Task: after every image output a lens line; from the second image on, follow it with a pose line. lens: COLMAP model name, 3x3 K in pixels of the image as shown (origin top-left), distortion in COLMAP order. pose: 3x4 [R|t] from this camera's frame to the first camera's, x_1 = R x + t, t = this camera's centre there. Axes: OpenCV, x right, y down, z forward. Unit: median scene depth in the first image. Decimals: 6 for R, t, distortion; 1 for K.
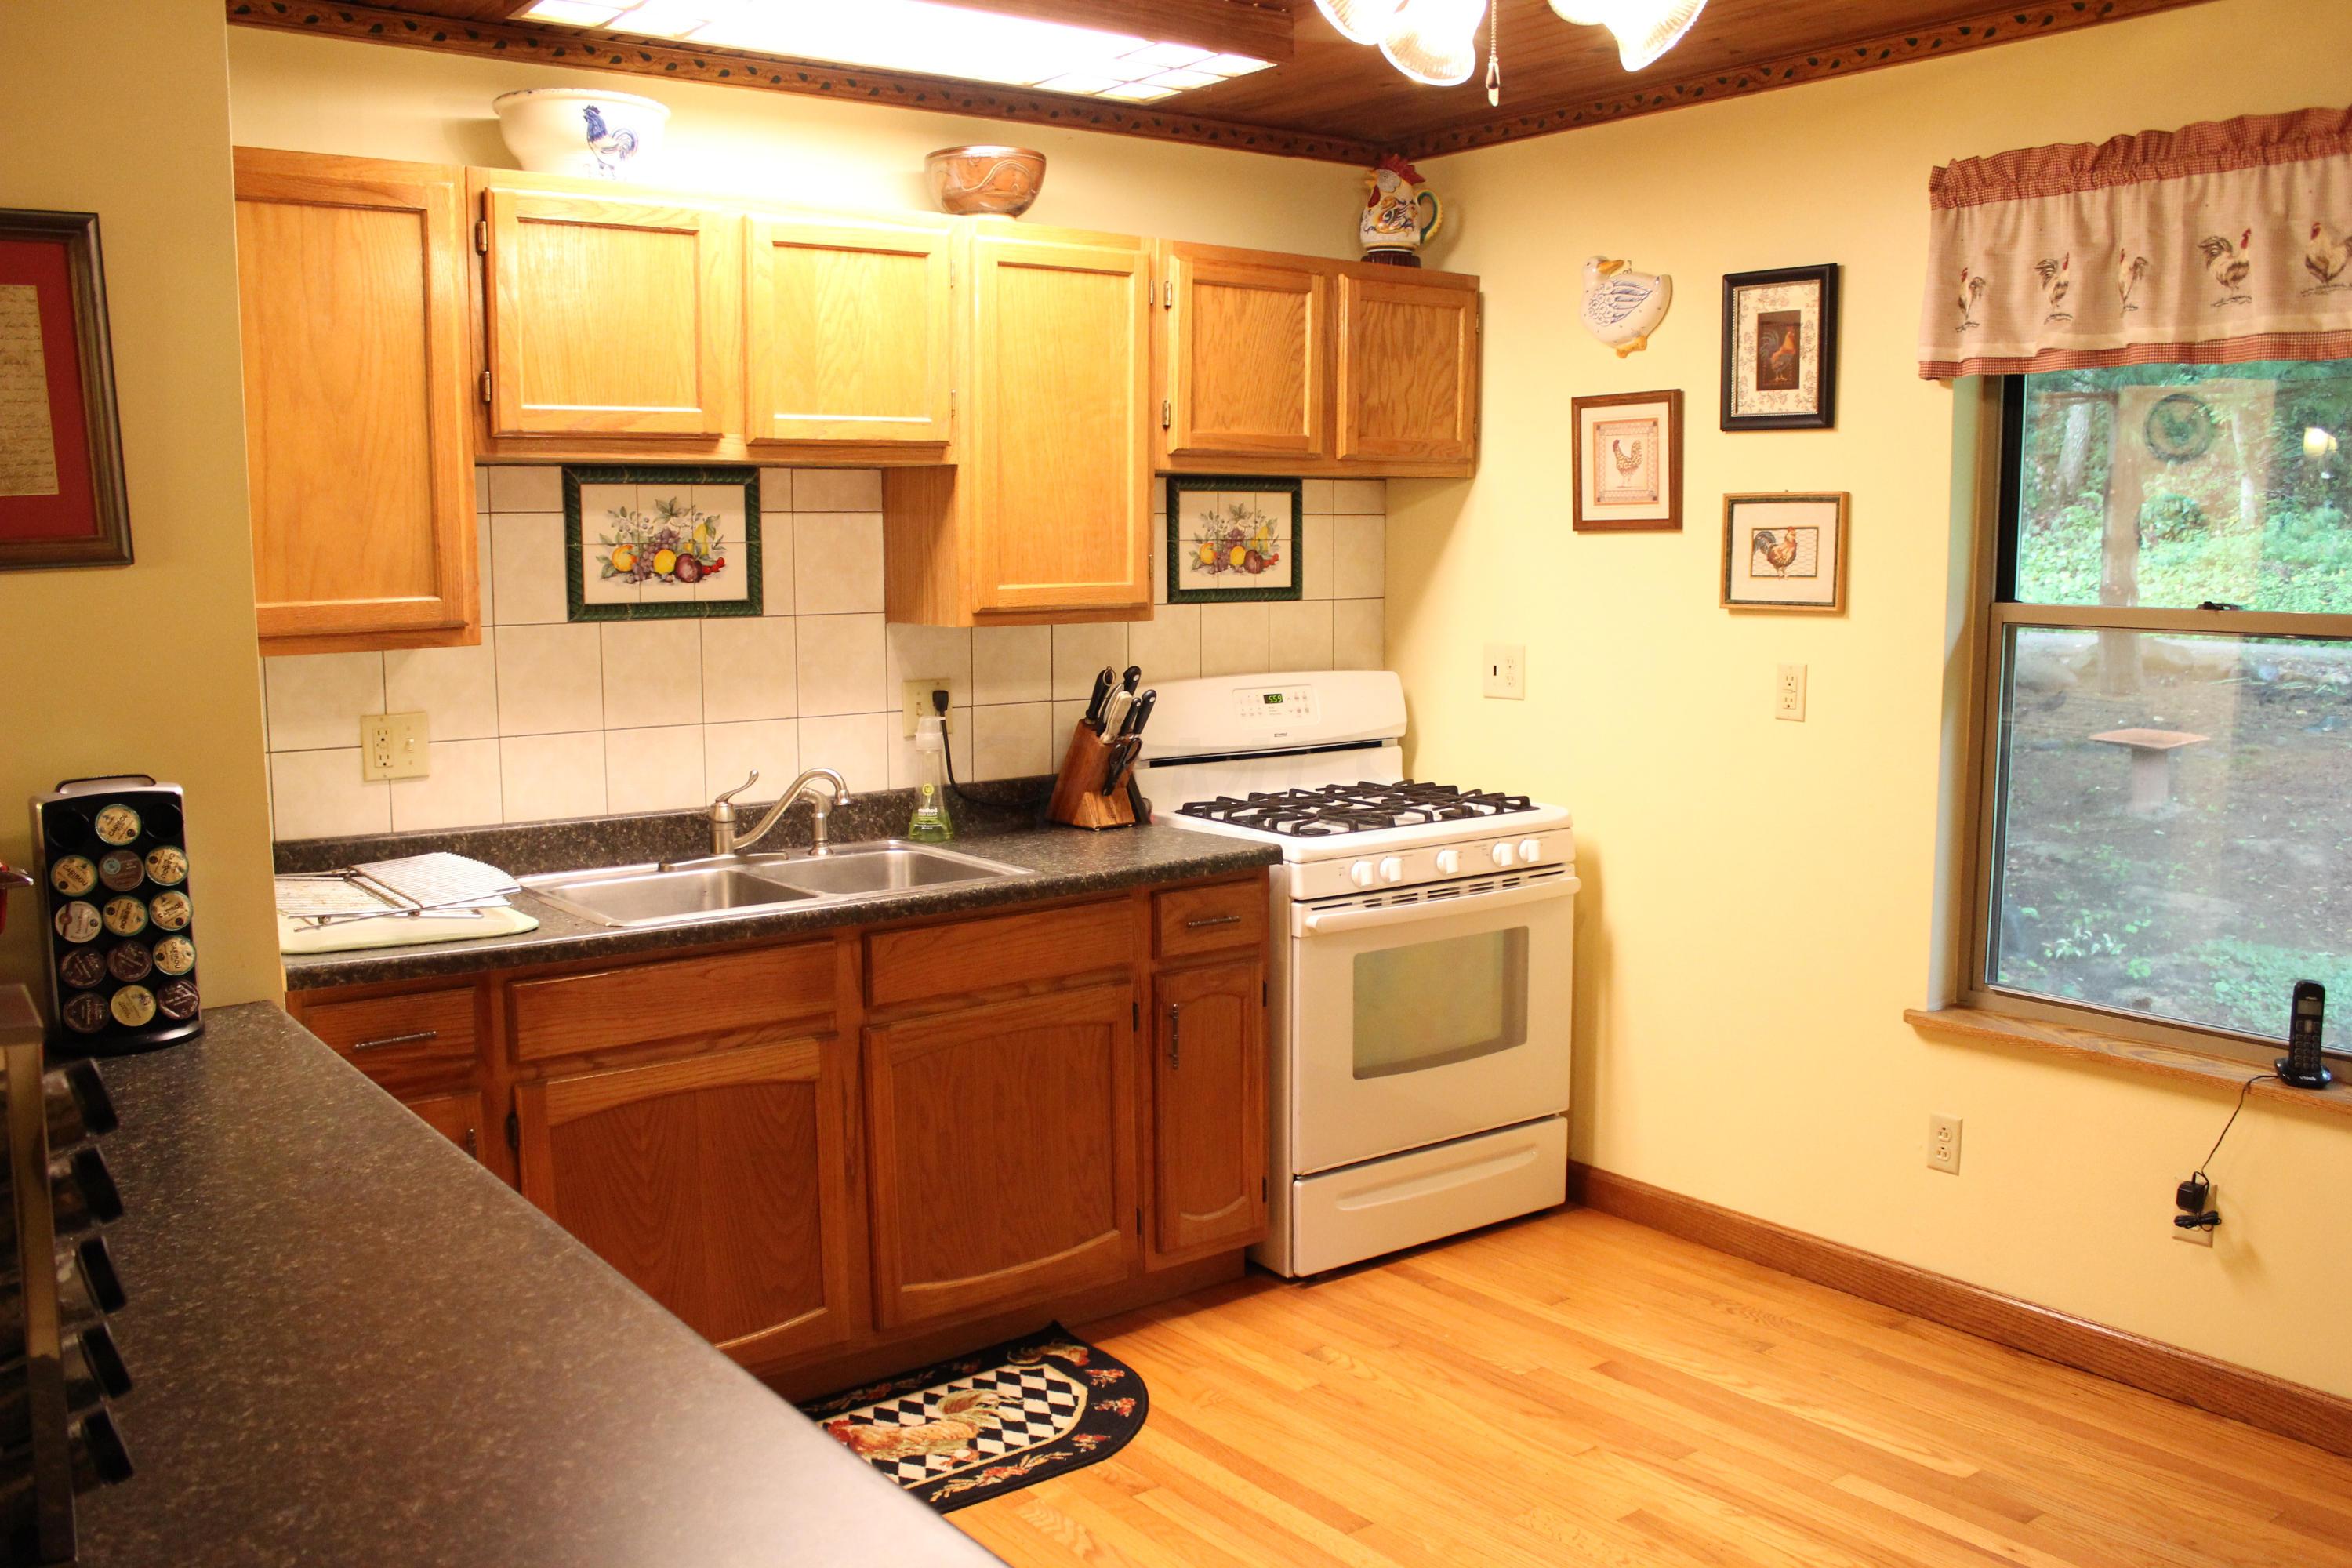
lens RADIAL K [[1963.6, 0, 1168.3], [0, 1963.6, 786.4], [0, 0, 1]] dist [-0.157421, 0.131467]
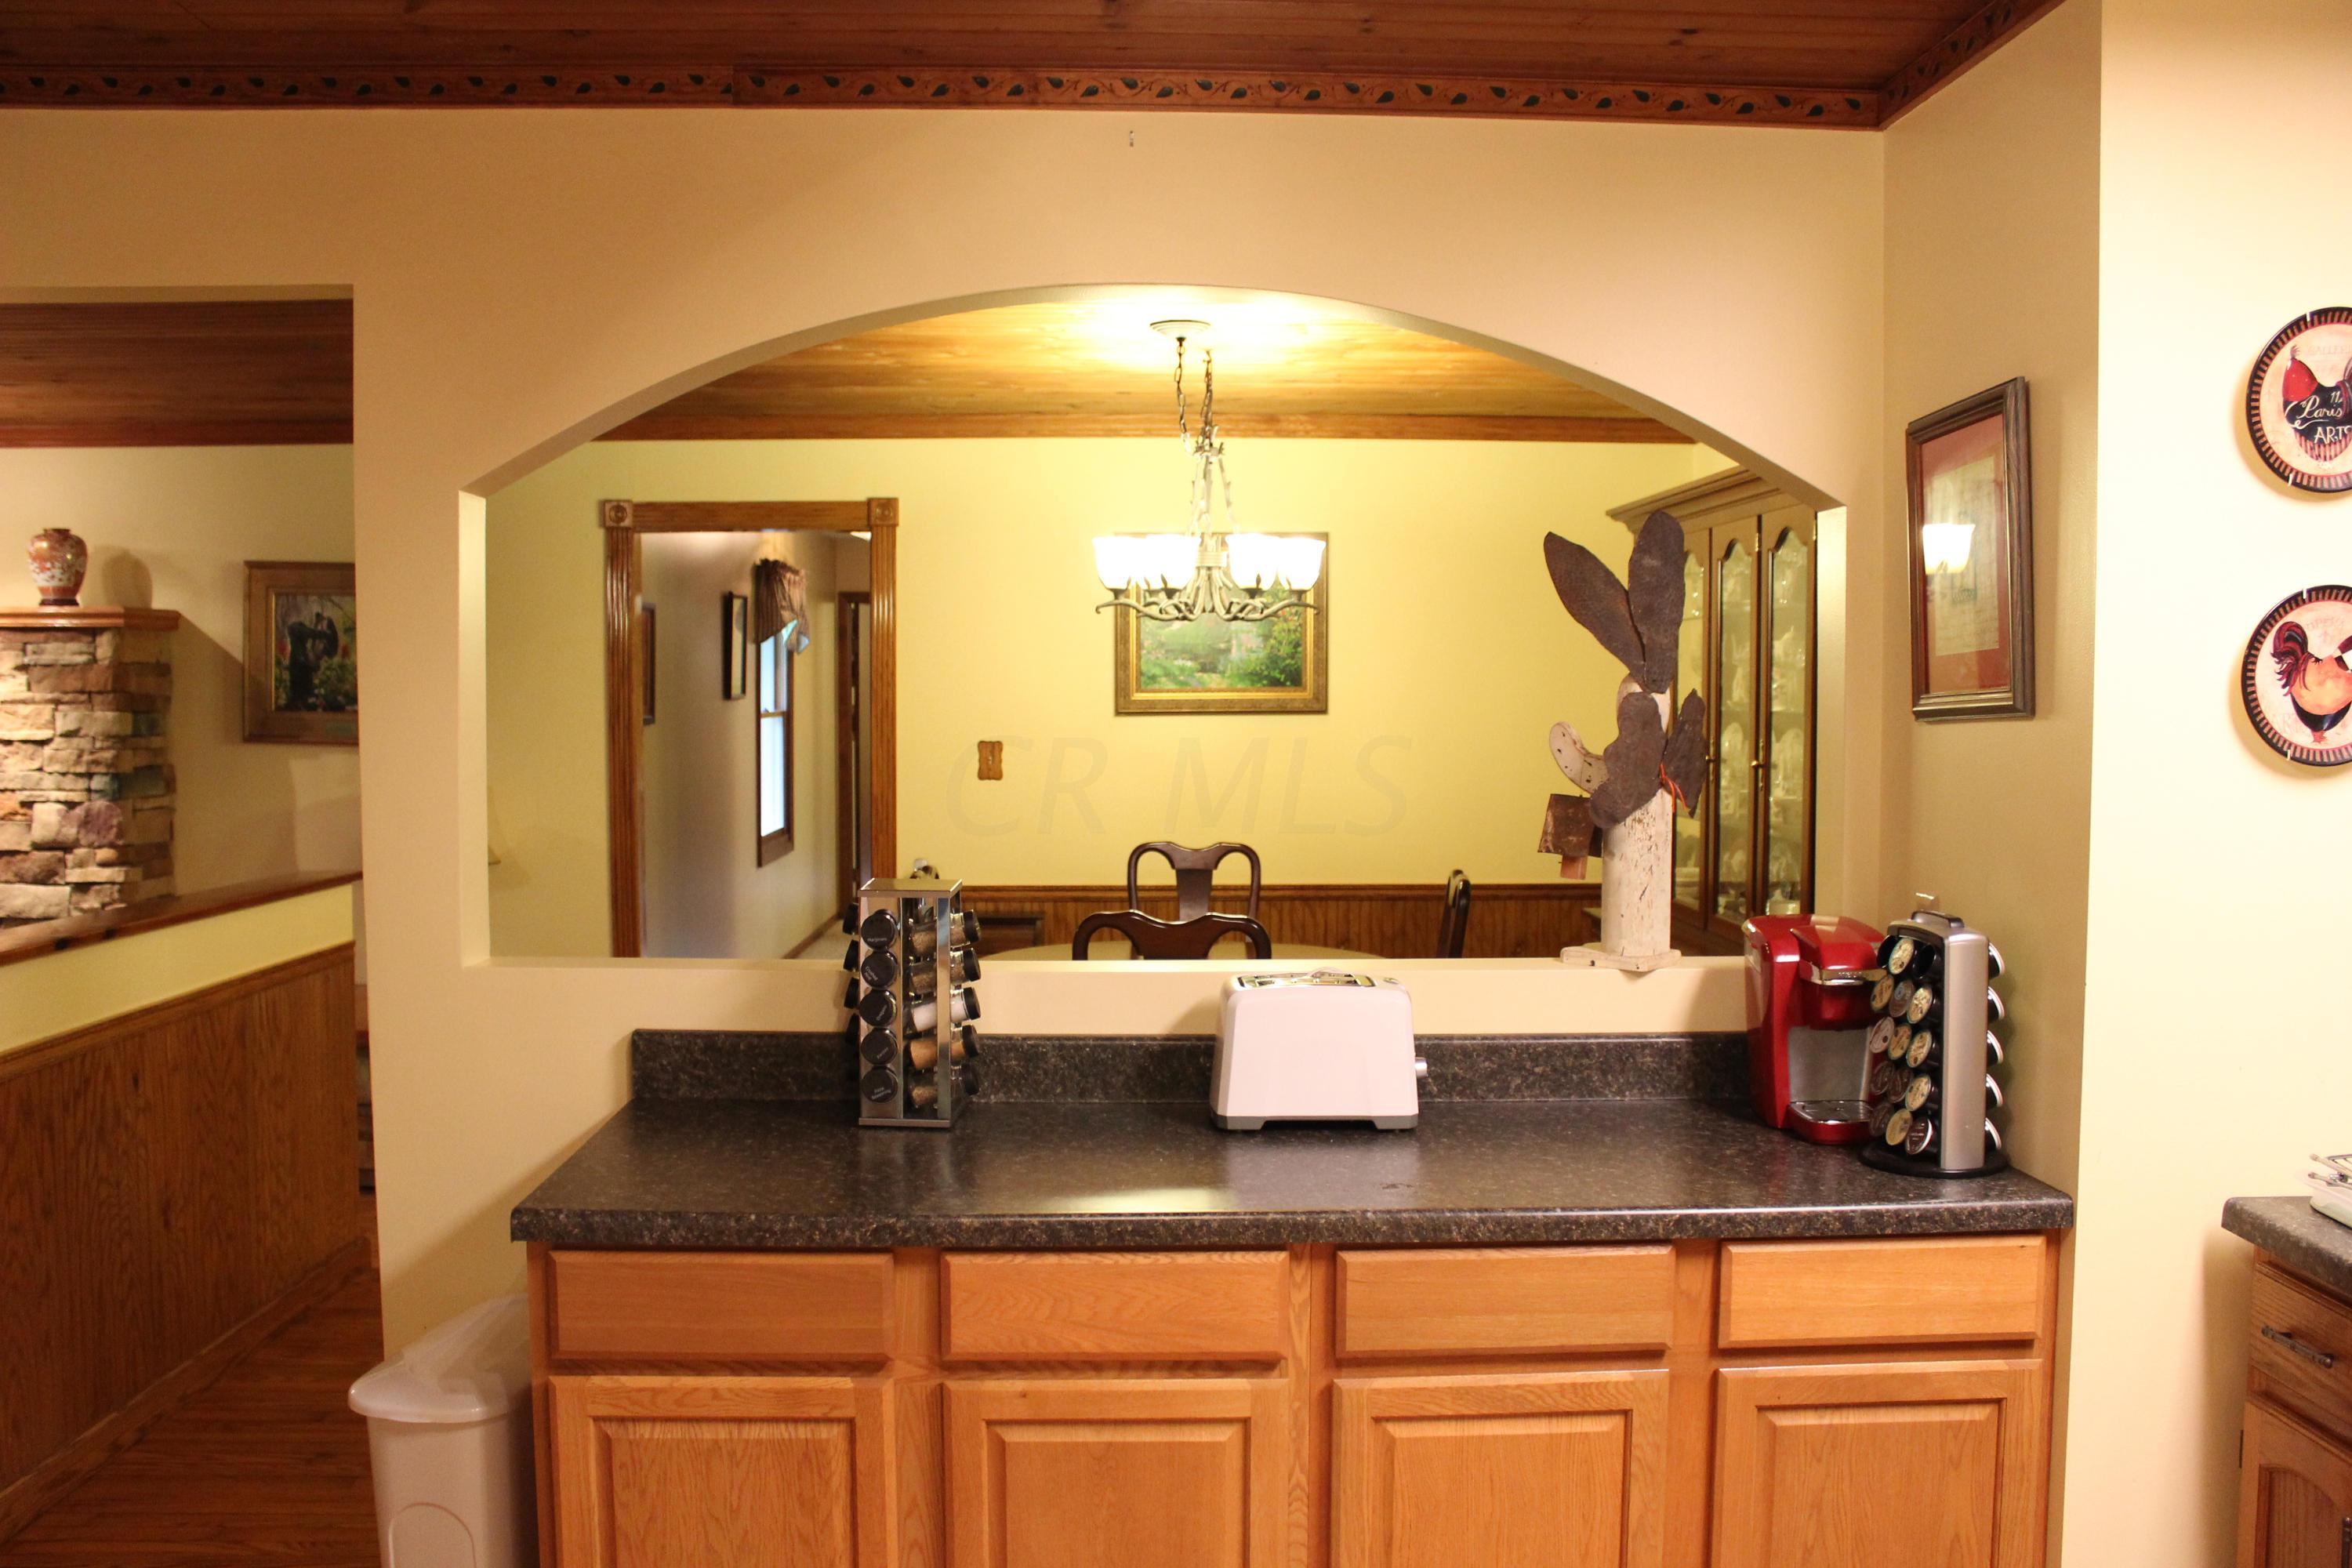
lens RADIAL K [[1963.6, 0, 1165.2], [0, 1963.6, 801.1], [0, 0, 1]] dist [-0.157421, 0.131467]
pose [[-0.584847, 0.049582, -0.809627, 0.387228], [-0.102514, 0.985609, 0.134412, -0.115289], [0.804640, 0.161608, -0.571347, 0.866837]]
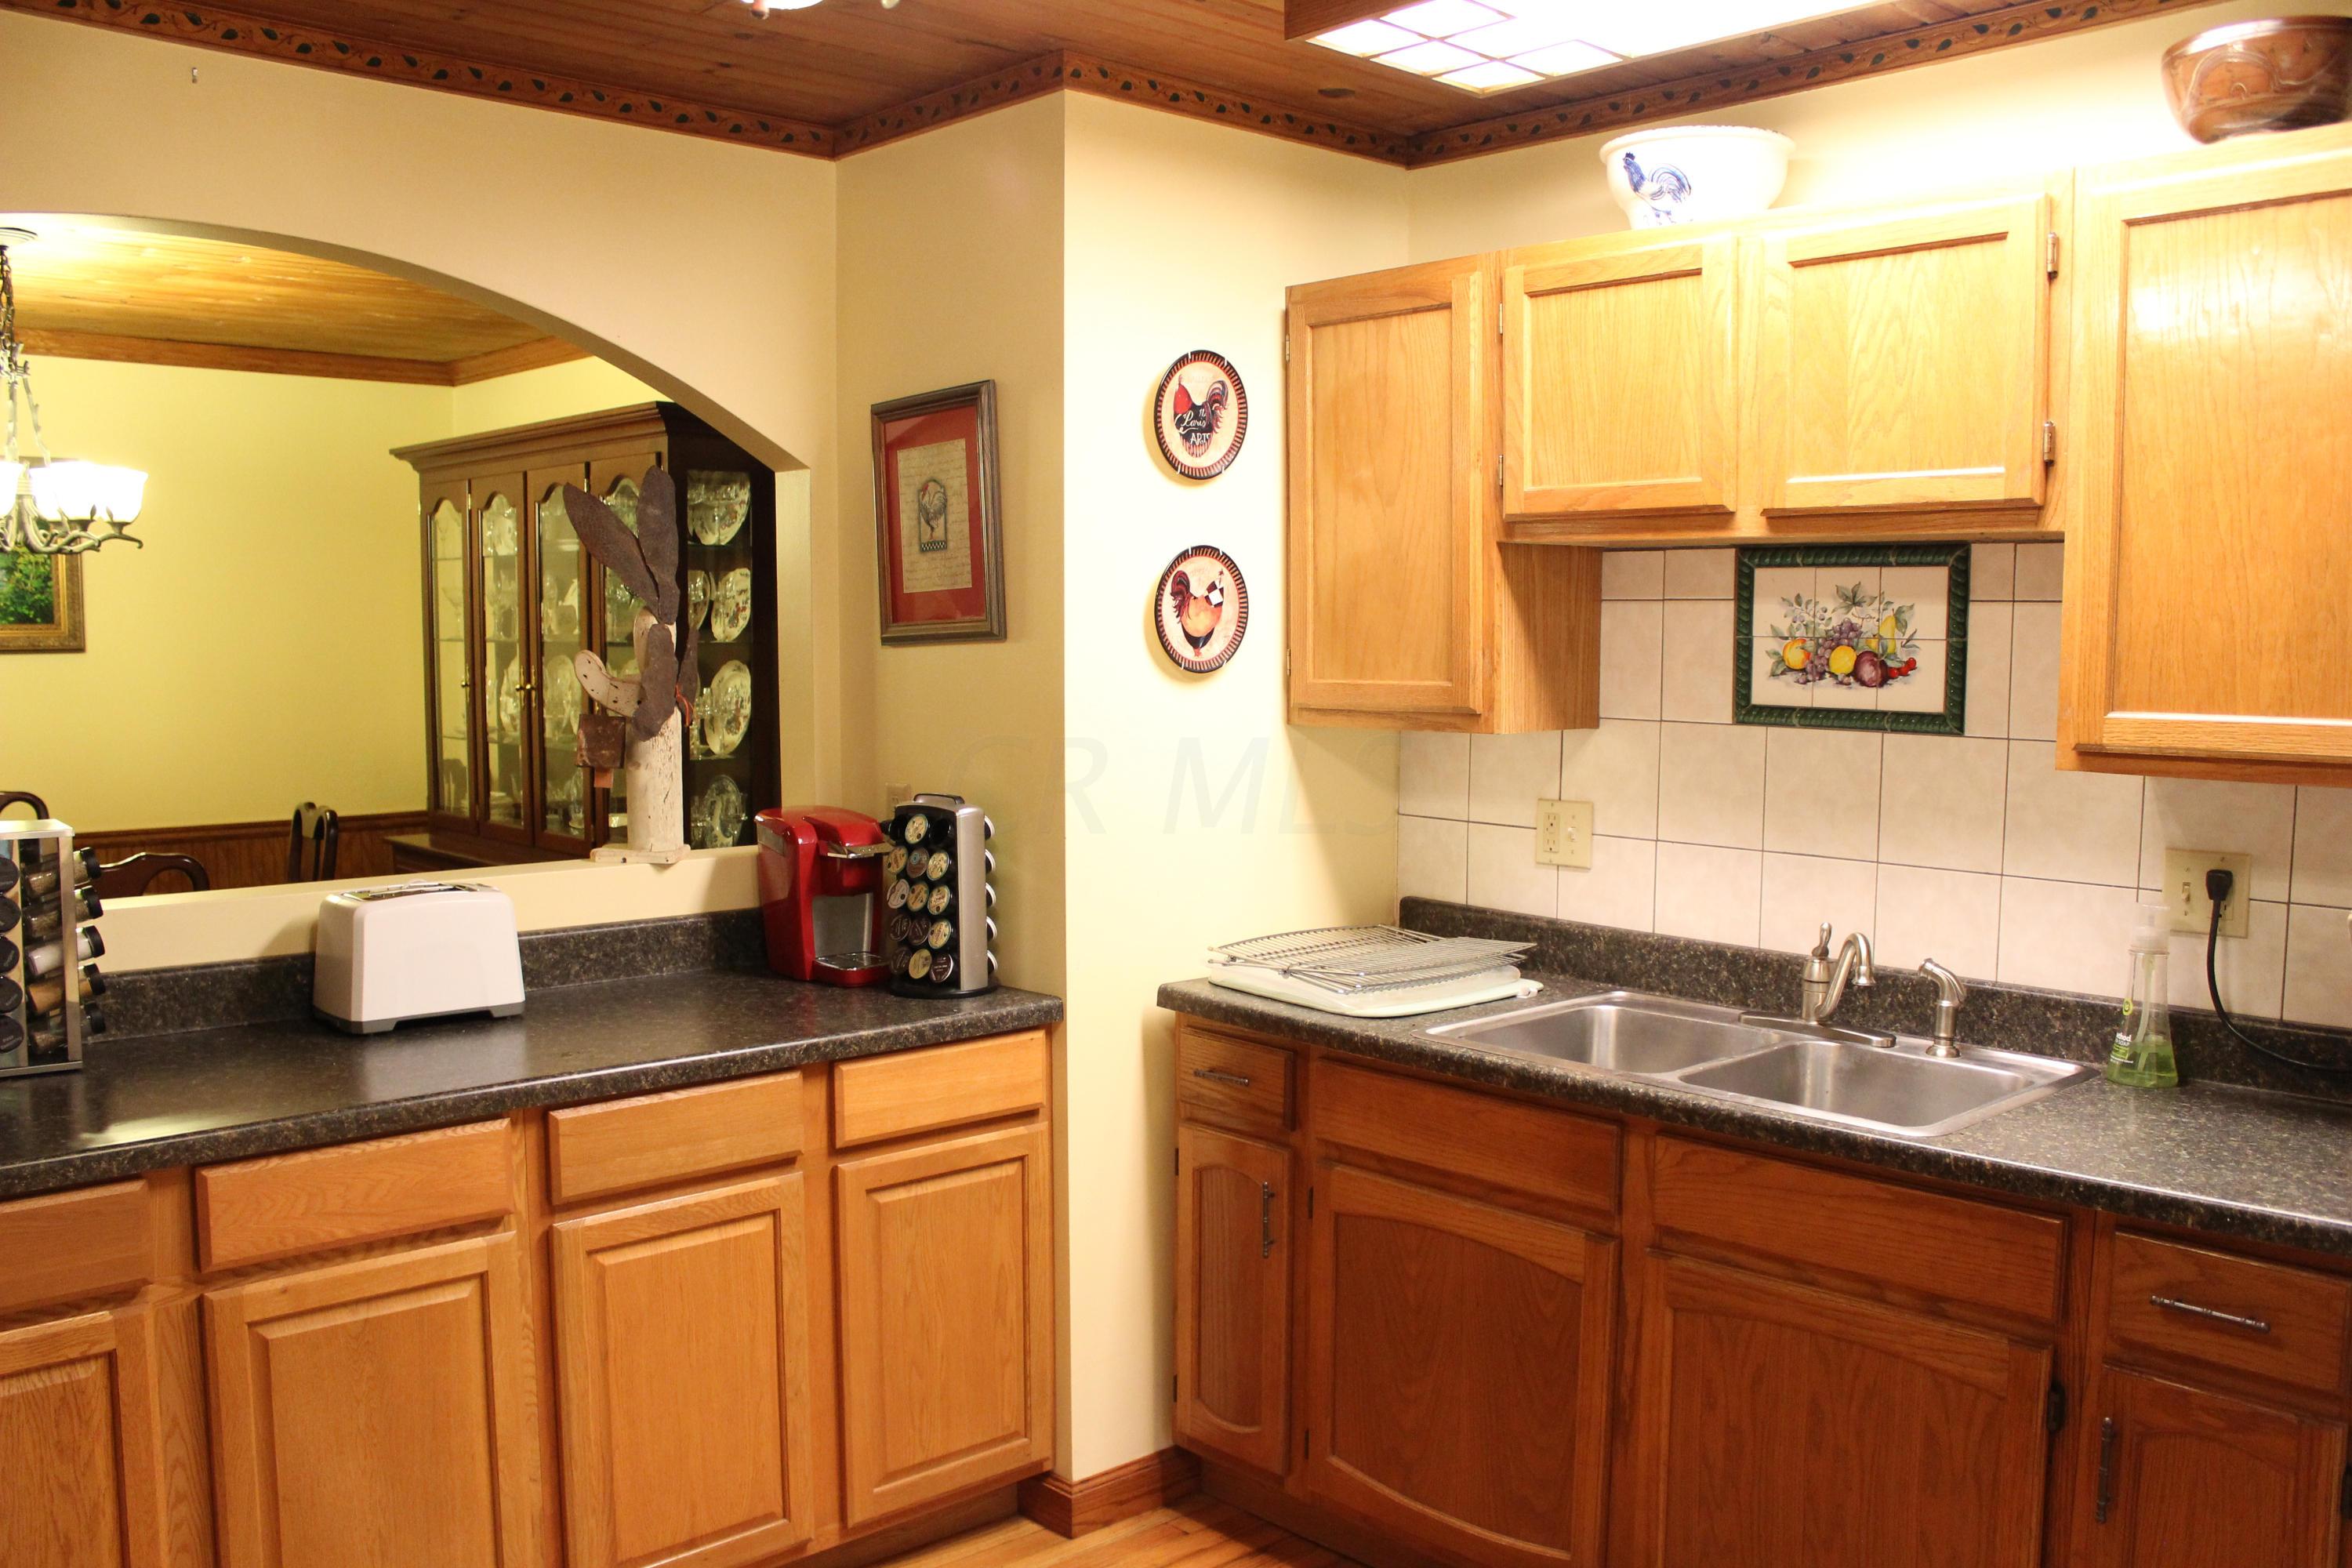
lens RADIAL K [[1963.6, 0, 1183.0], [0, 1963.6, 793.7], [0, 0, 1]] dist [-0.157421, 0.131467]
pose [[0.096743, 0.089455, -0.991281, 0.588357], [-0.131632, 0.988354, 0.076345, -0.093786], [0.986567, 0.123098, 0.107391, 0.704831]]
